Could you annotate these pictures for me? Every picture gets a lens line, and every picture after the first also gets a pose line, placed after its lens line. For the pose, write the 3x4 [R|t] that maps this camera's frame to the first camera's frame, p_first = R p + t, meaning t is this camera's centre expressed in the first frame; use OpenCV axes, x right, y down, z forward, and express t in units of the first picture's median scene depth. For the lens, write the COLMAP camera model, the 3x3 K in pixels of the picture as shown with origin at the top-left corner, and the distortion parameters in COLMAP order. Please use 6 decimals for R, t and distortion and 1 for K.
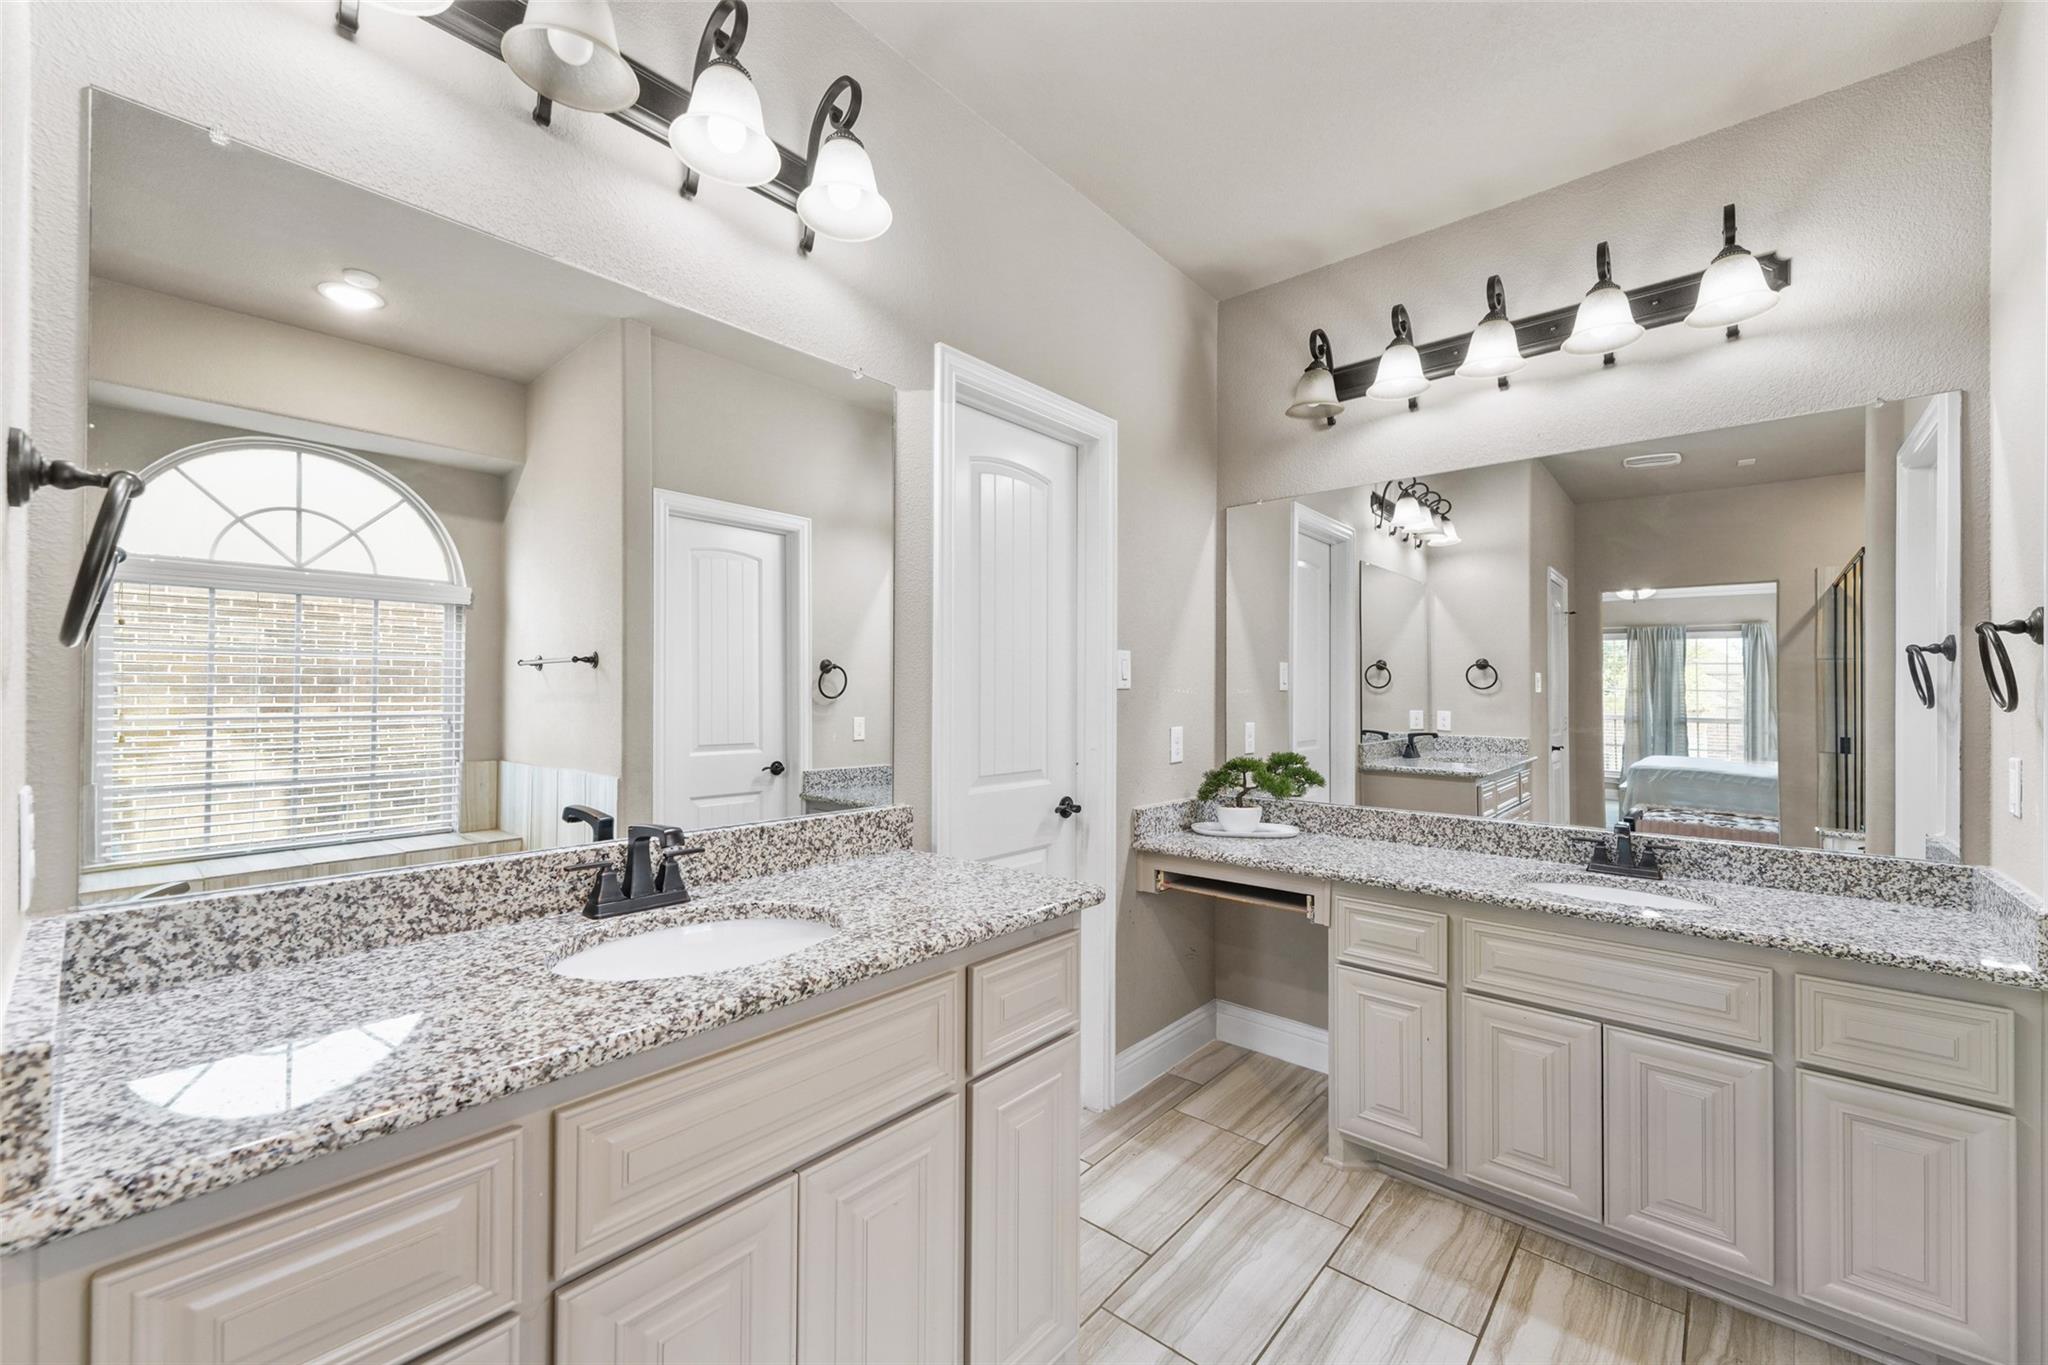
lens RADIAL K [[810.5, 0, 1017.9], [0, 810.5, 686.4], [0, 0, 1]] dist [0.004943, -0.000205]
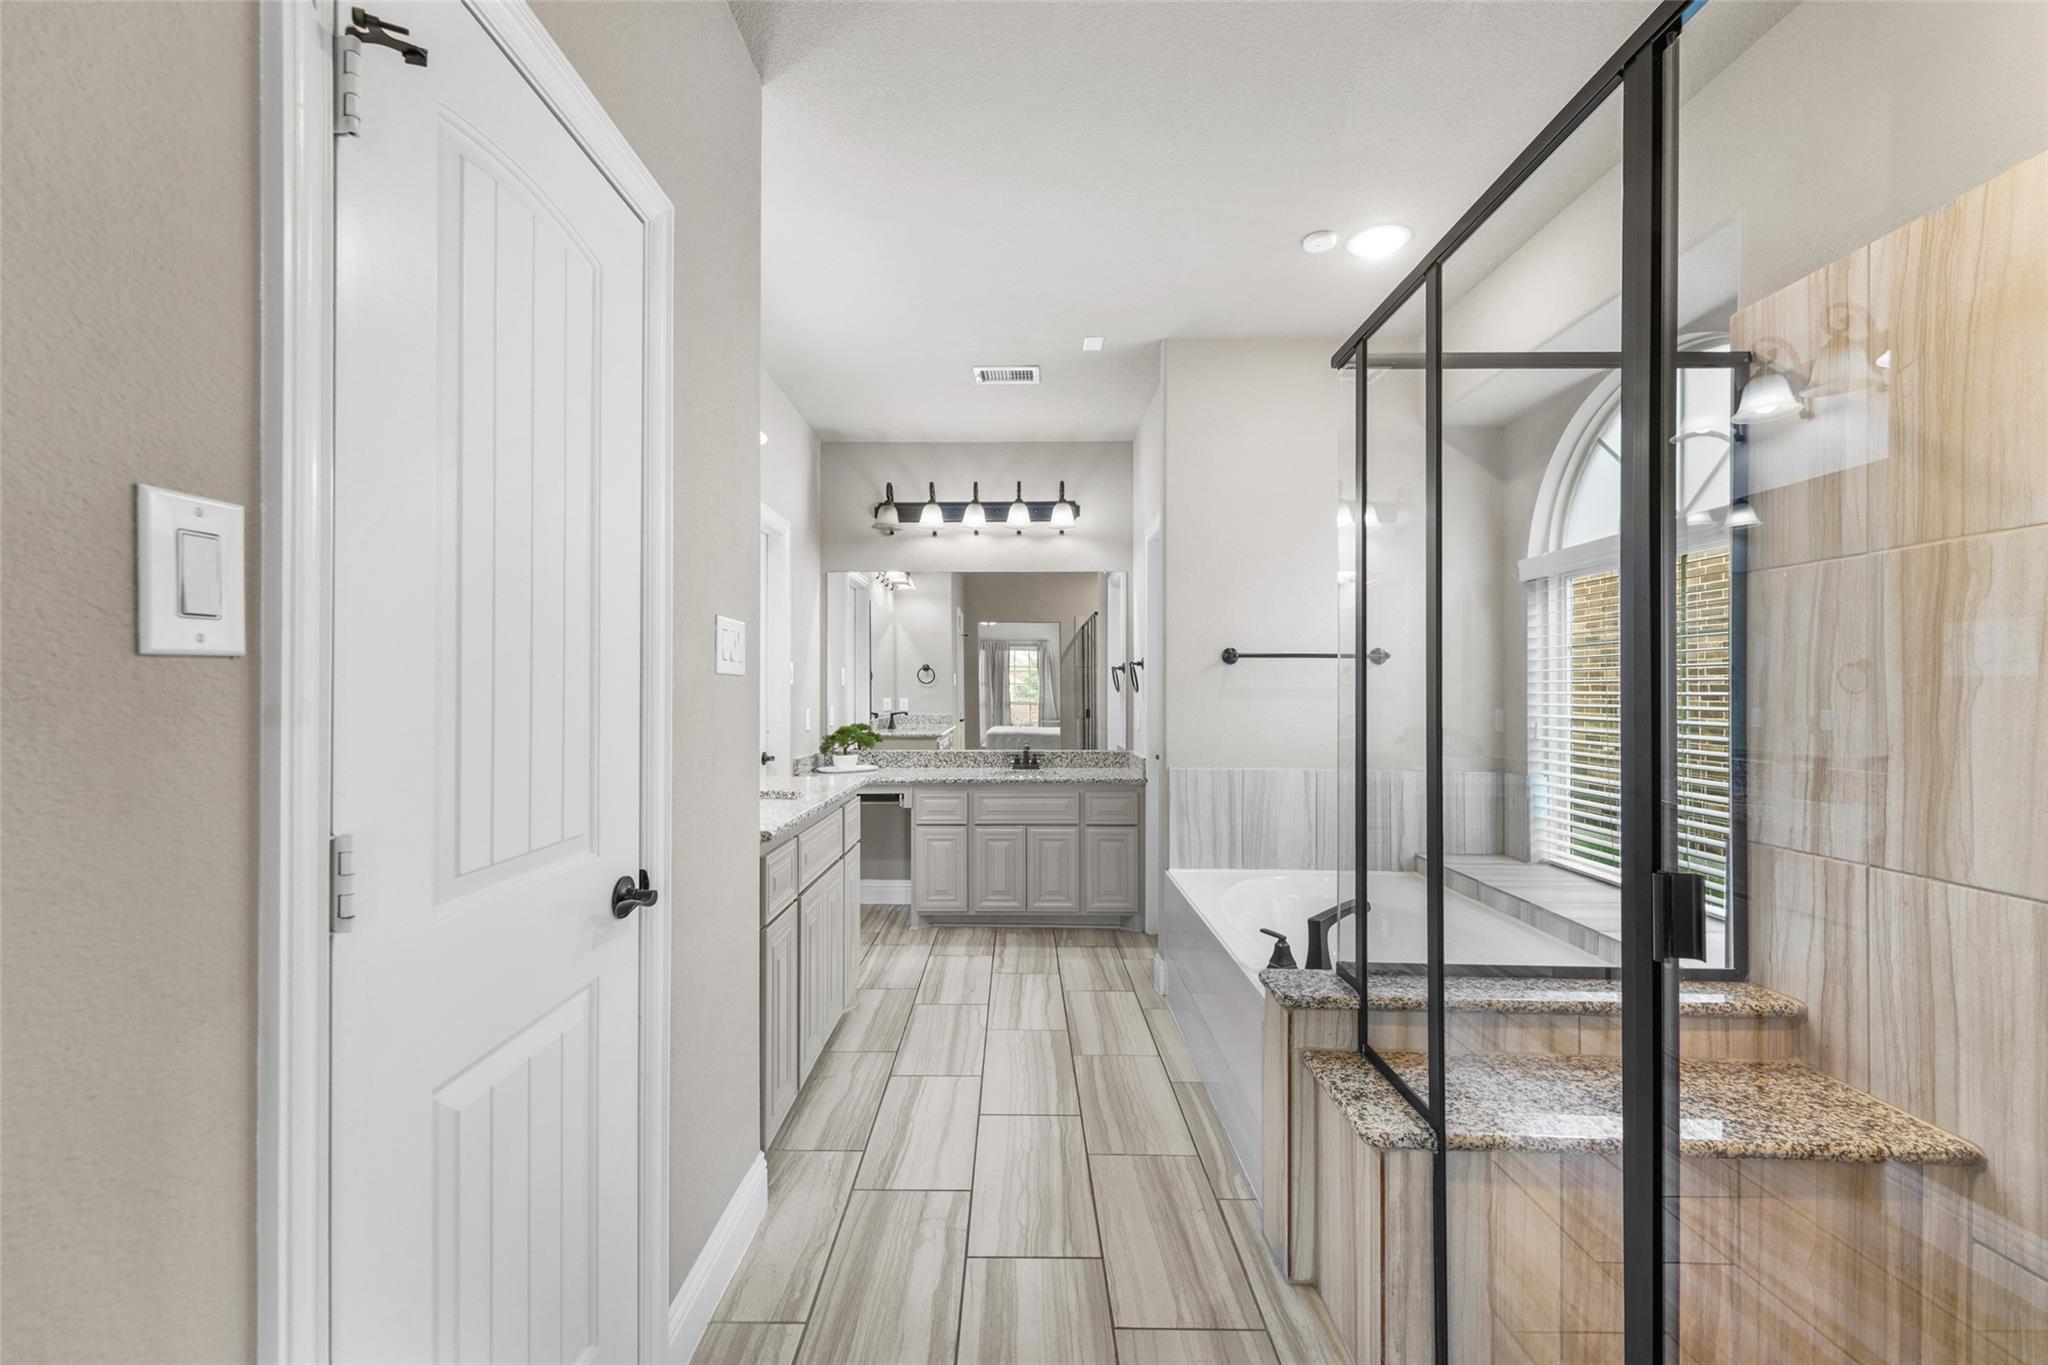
lens RADIAL K [[810.5, 0, 1025.6], [0, 810.5, 684.2], [0, 0, 1]] dist [0.004943, -0.000205]
pose [[0.744066, -0.002587, 0.668101, -0.714406], [-0.000549, 0.999990, 0.004484, -0.007459], [-0.668106, -0.003703, 0.744057, -0.626876]]
